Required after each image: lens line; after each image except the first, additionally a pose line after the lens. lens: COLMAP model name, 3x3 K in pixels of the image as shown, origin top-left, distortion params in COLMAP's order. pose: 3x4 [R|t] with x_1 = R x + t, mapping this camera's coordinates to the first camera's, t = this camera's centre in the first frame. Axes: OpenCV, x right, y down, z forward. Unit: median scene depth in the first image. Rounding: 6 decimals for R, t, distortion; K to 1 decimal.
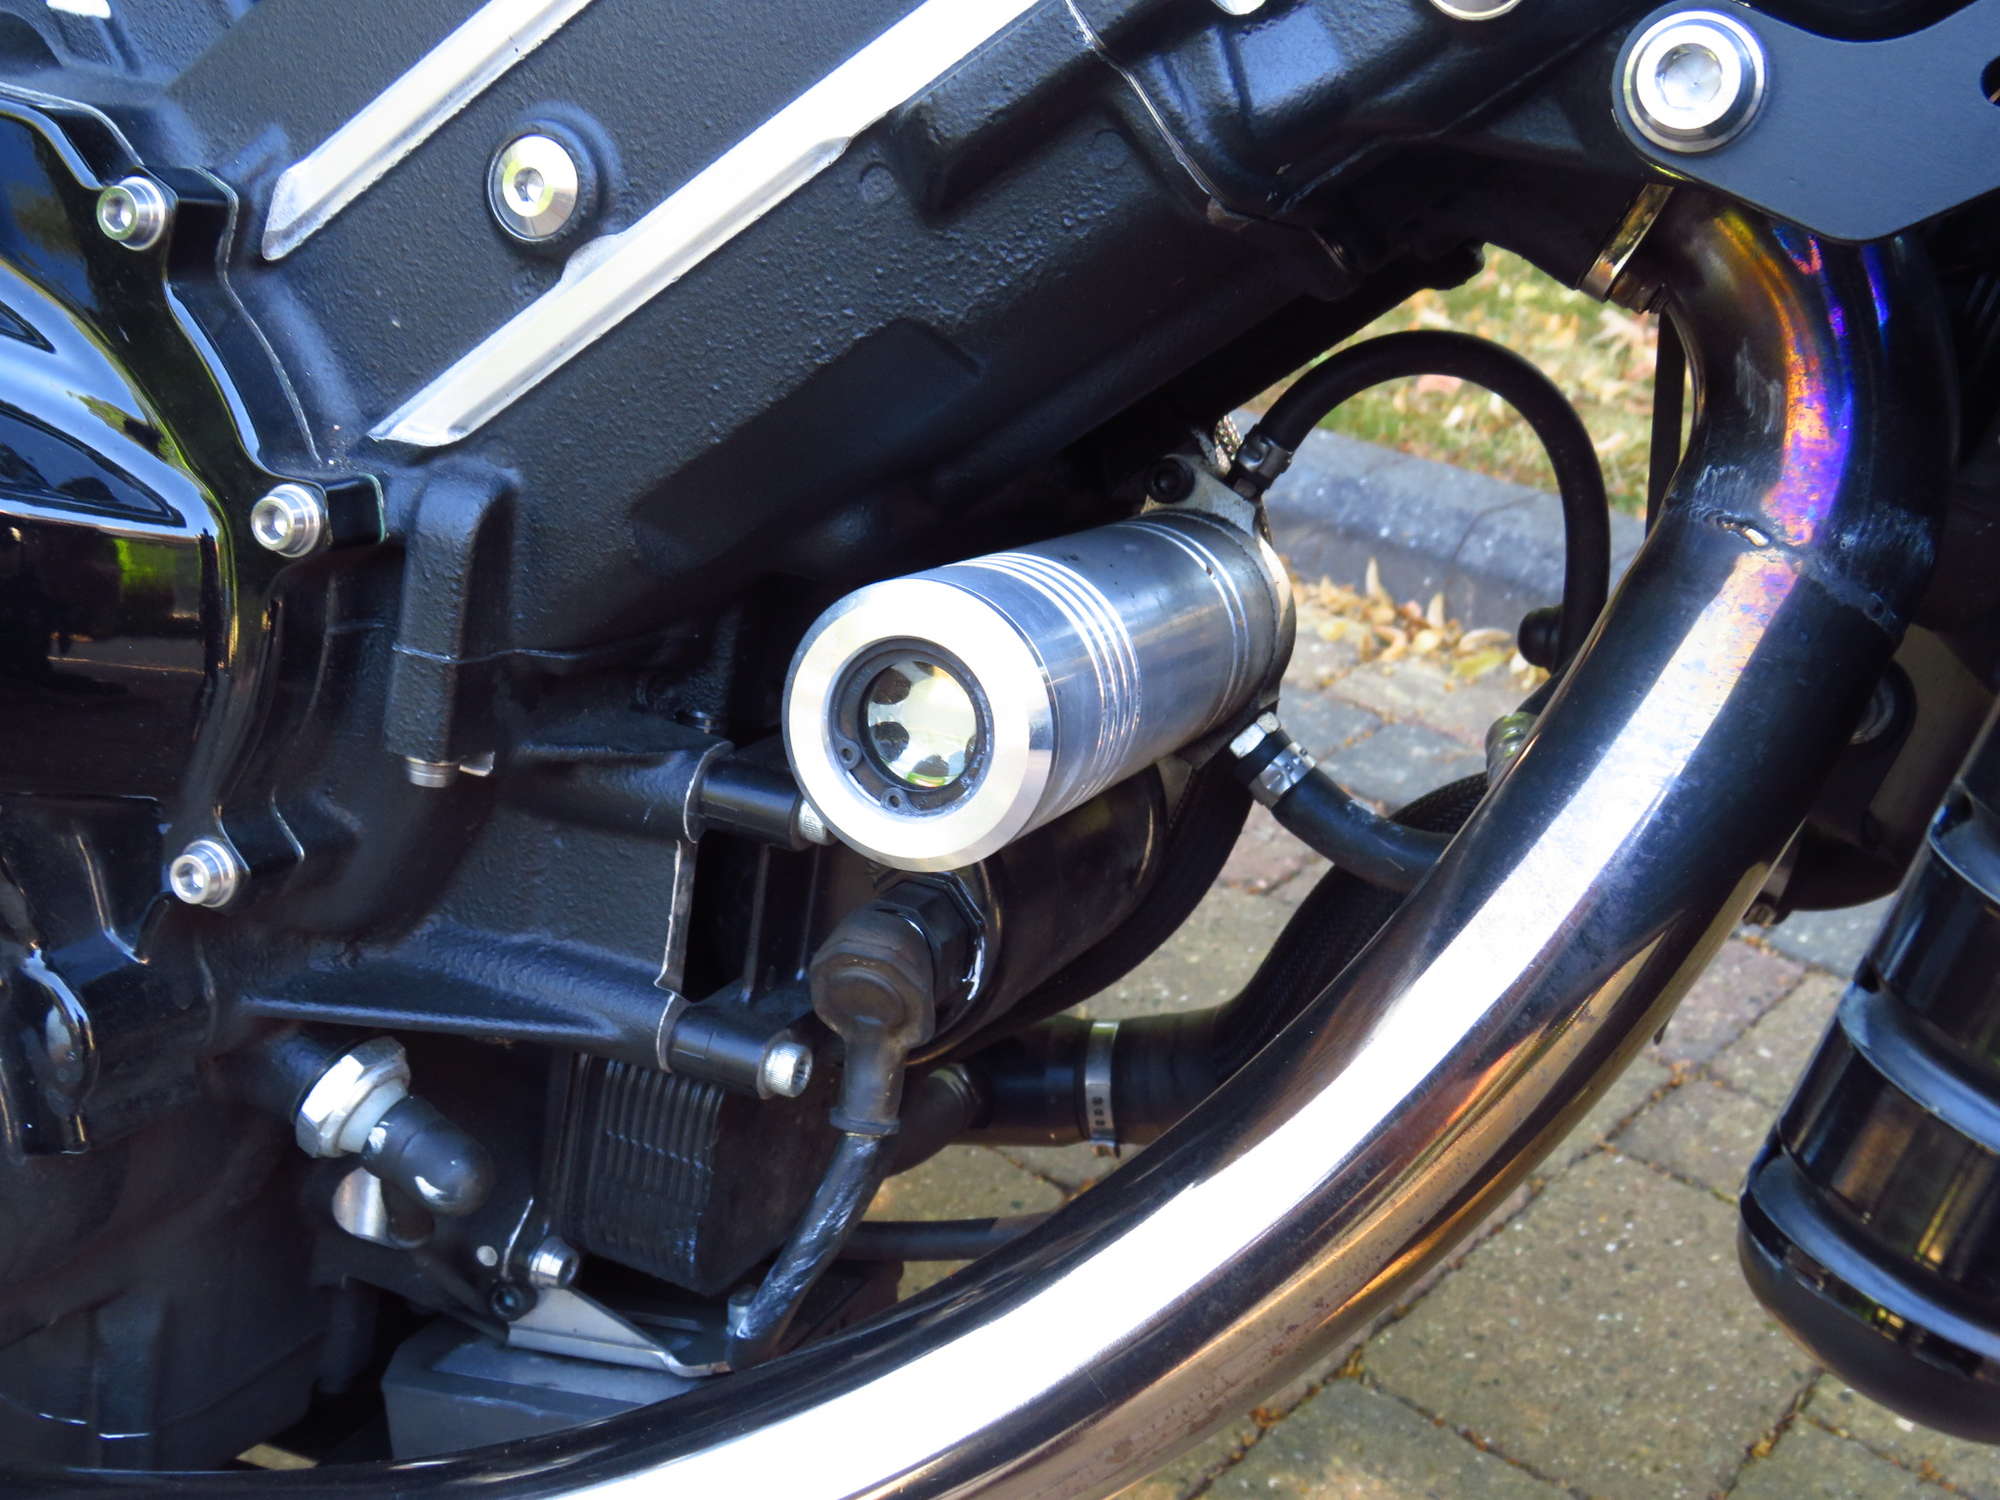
lens RADIAL K [[2364.0, 0, 1000.0], [0, 2364.0, 750.0], [0, 0, 1]] dist [-0.065848, -0.005770]
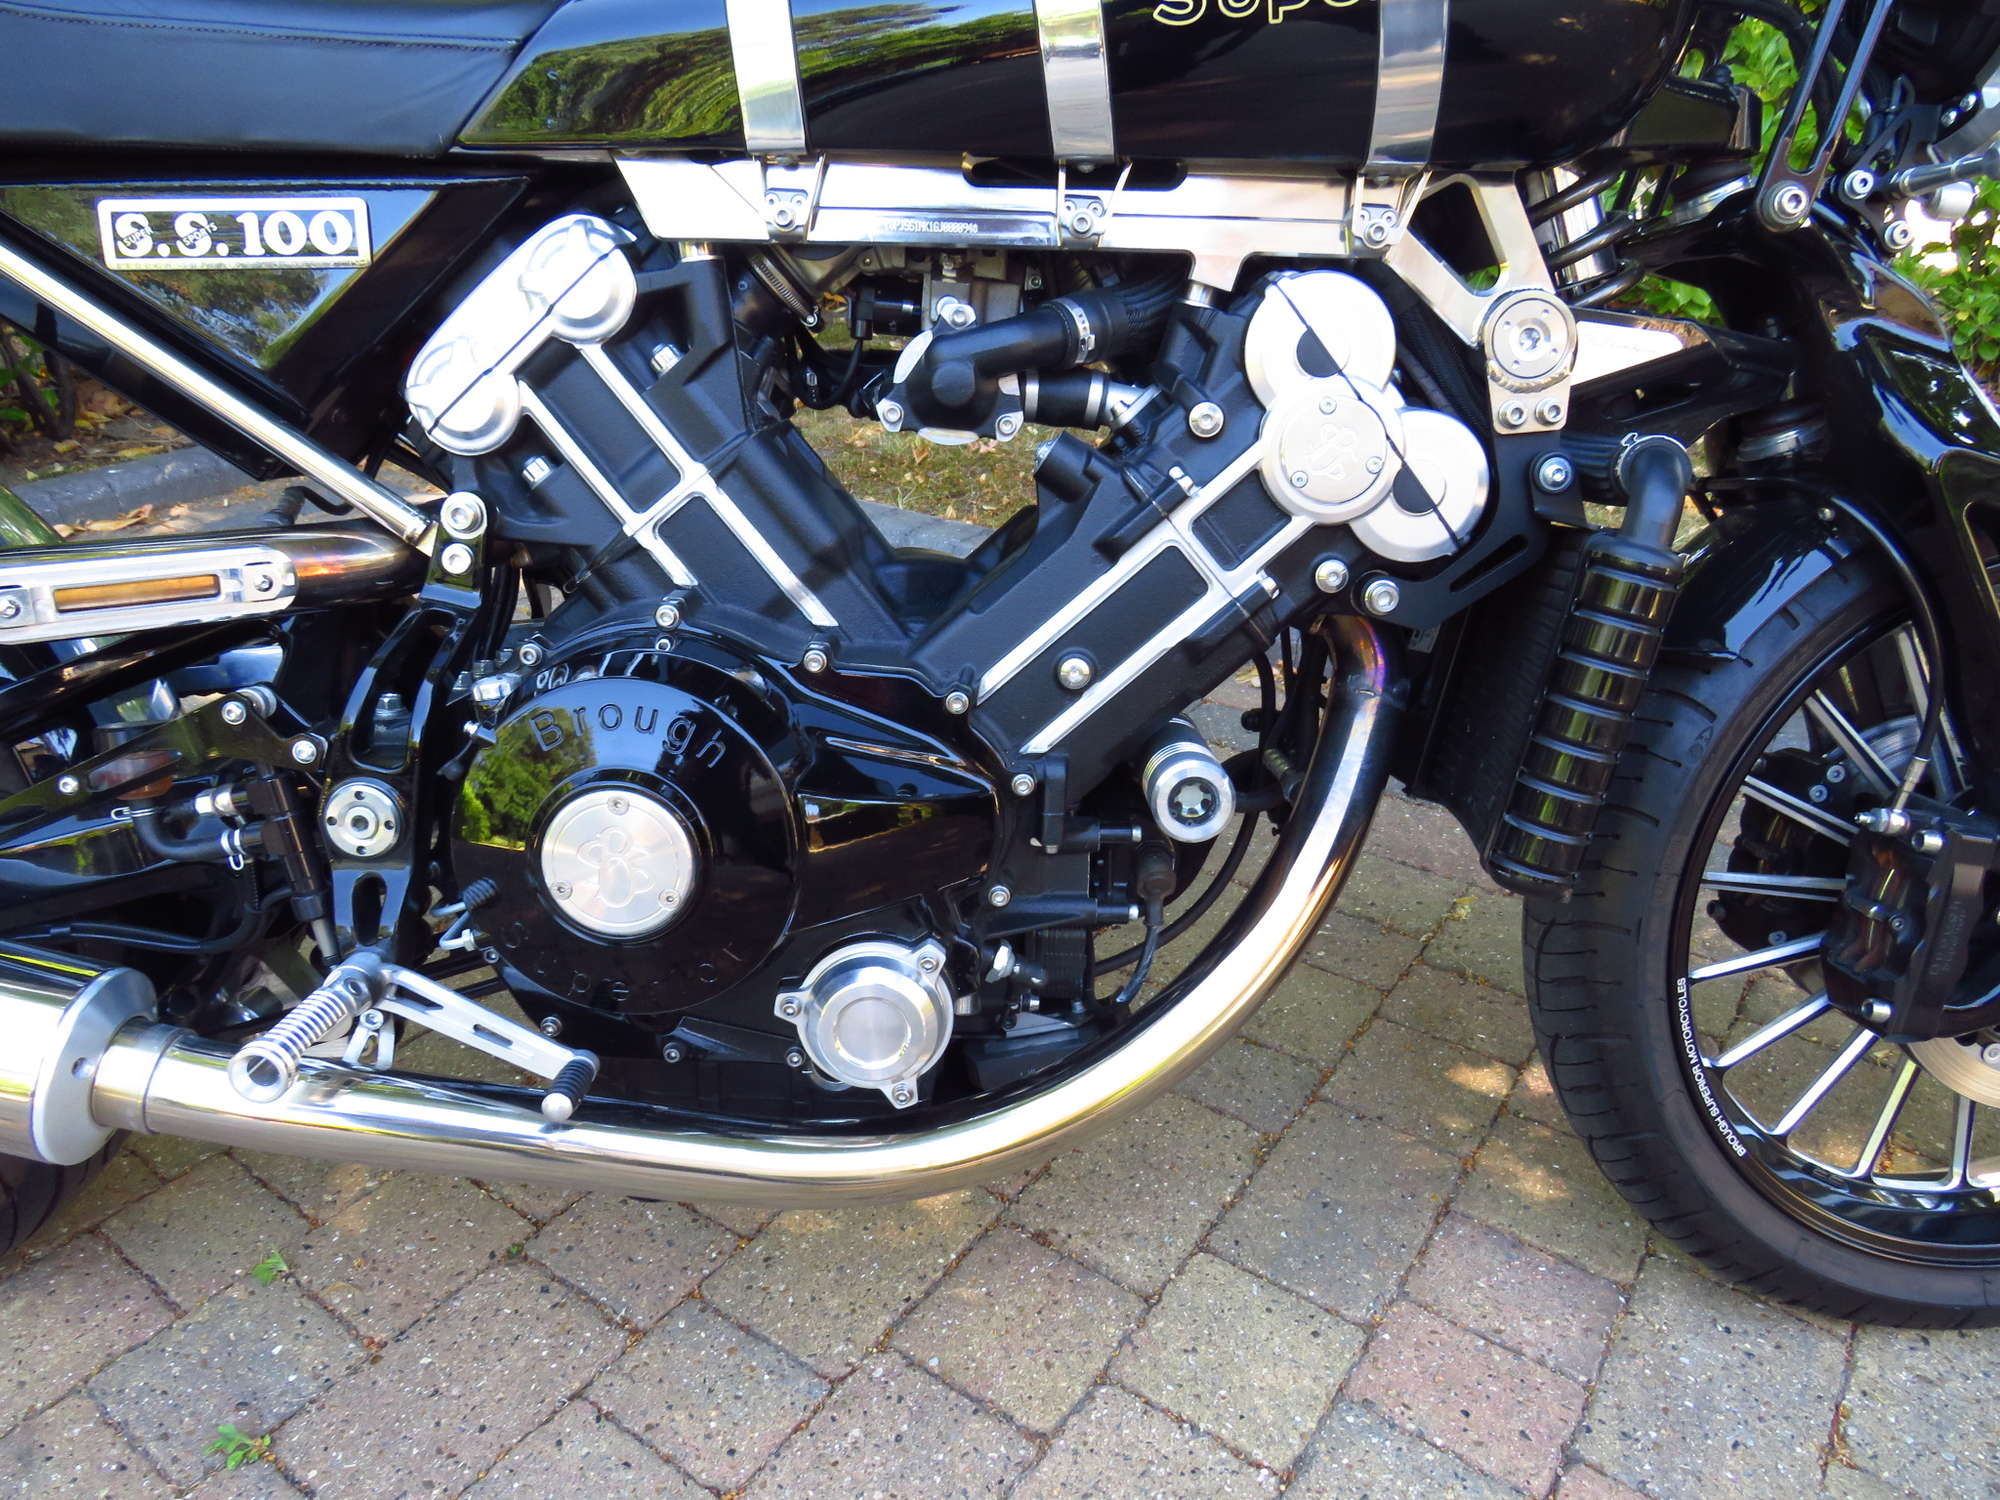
lens RADIAL K [[1407.1, 0, 1000.0], [0, 1407.1, 750.0], [0, 0, 1]] dist [-0.035339, 0.007259]
pose [[0.913904, -0.218454, 0.342136, -0.951315], [0.212788, 0.975577, 0.054515, -0.247105], [-0.345689, 0.022981, 0.938068, -0.816734]]
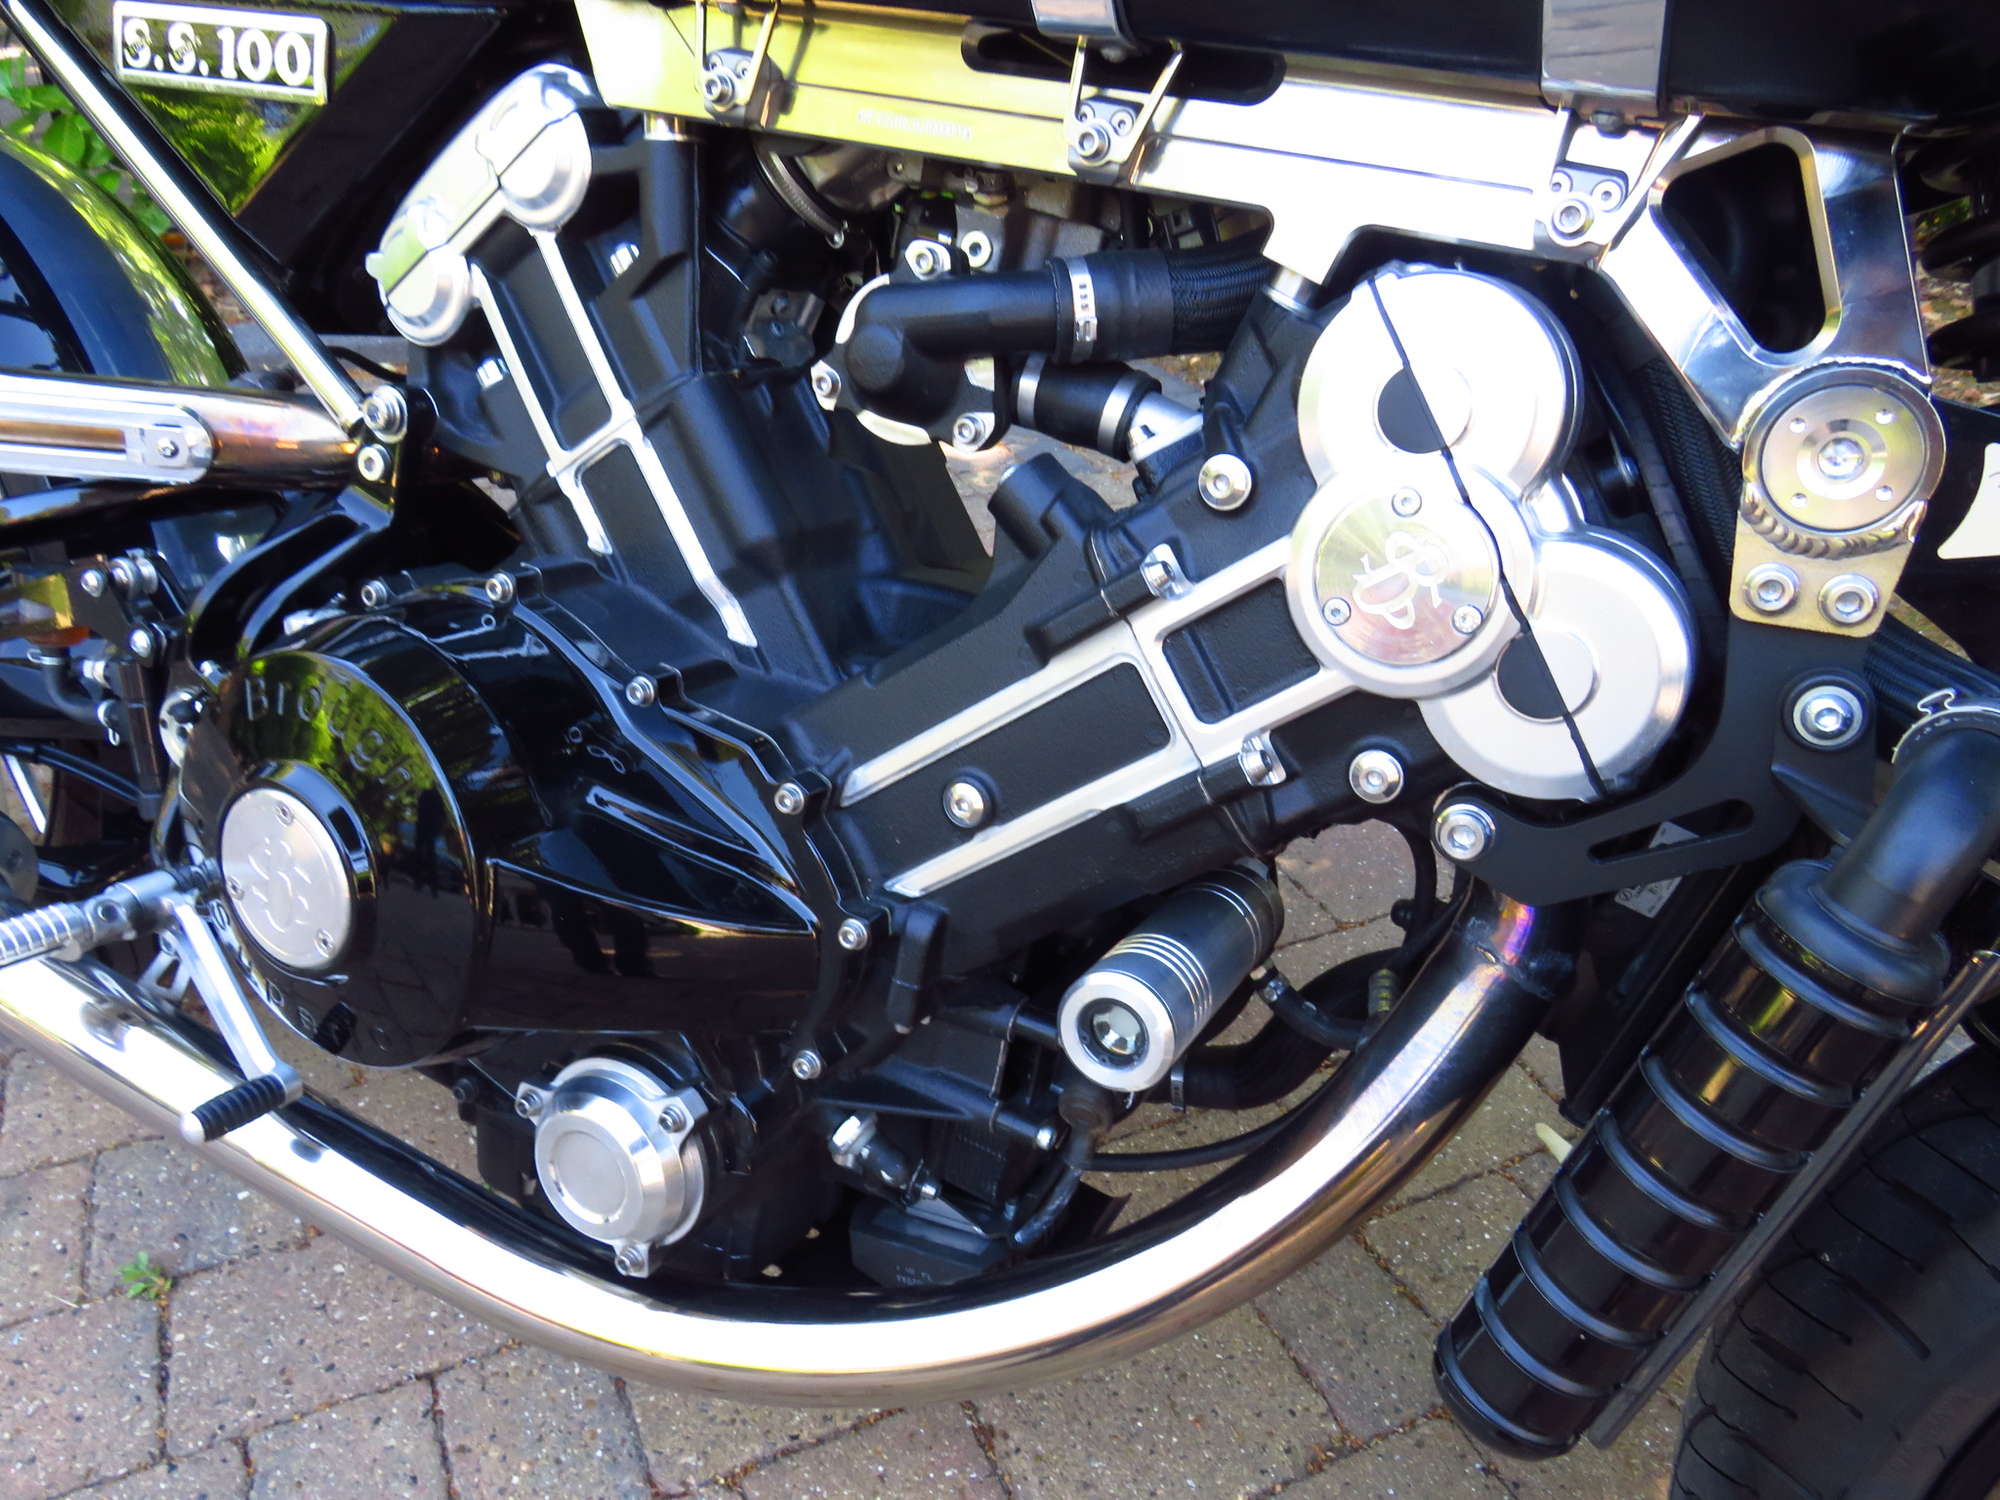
lens RADIAL K [[1407.1, 0, 1000.0], [0, 1407.1, 750.0], [0, 0, 1]] dist [-0.035339, 0.007259]
pose [[0.996106, 0.047543, -0.074240, -0.057179], [-0.042033, 0.996364, 0.074102, -0.372457], [0.077493, -0.070693, 0.994483, -0.359736]]
